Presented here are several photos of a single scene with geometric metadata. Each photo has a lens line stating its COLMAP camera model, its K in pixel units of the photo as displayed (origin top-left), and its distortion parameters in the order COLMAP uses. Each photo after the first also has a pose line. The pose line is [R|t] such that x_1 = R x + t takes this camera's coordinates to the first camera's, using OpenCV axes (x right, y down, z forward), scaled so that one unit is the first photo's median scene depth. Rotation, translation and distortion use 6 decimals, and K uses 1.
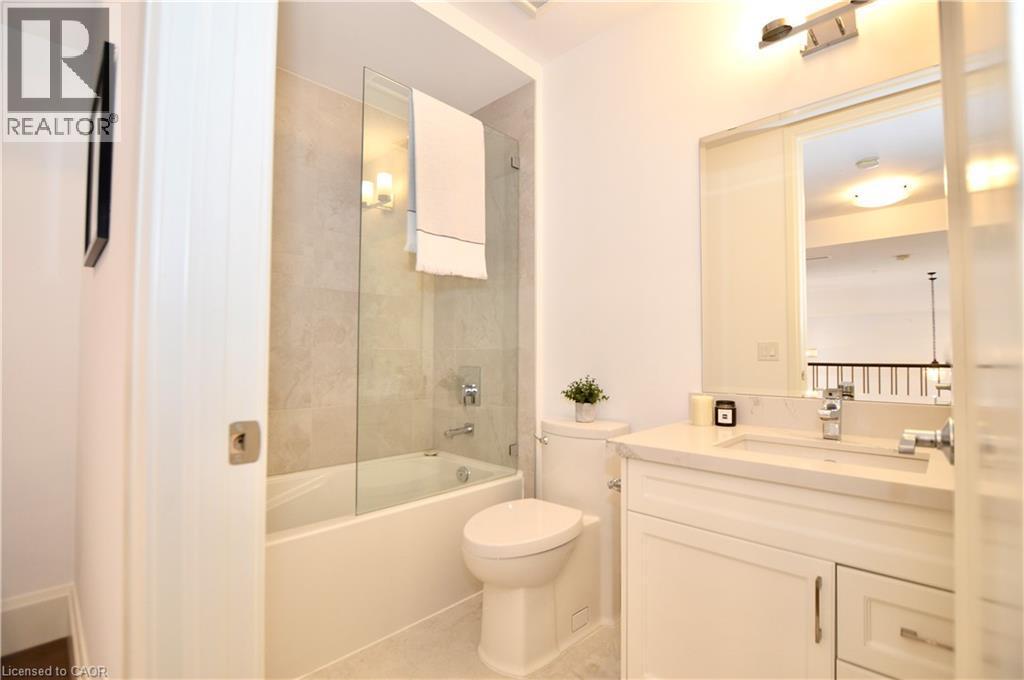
lens RADIAL K [[483.1, 0, 512.0], [0, 483.1, 340.0], [0, 0, 1]] dist [-0.020149, 0.000166]
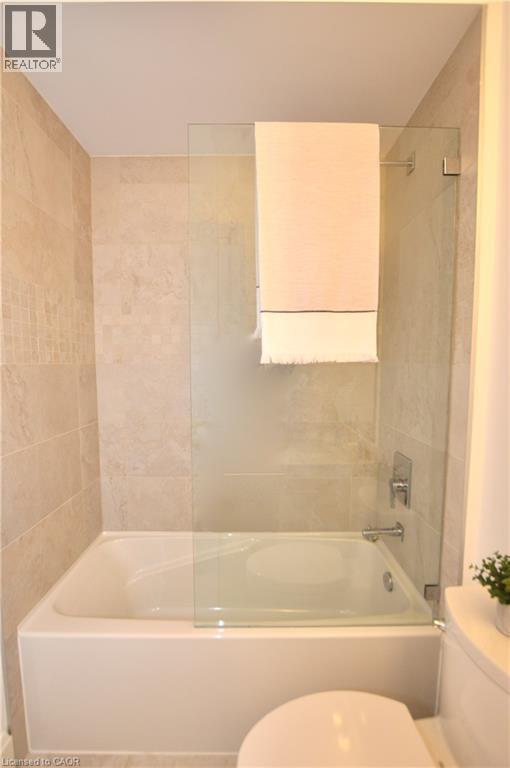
lens RADIAL K [[362.3, 0, 293.0], [0, 362.3, 382.3], [0, 0, 1]] dist [-0.020149, 0.000166]
pose [[0.699301, 0.058198, -0.712454, 0.215273], [0.026589, 0.993873, 0.107284, -0.141337], [0.714333, -0.093967, 0.693469, 0.495282]]
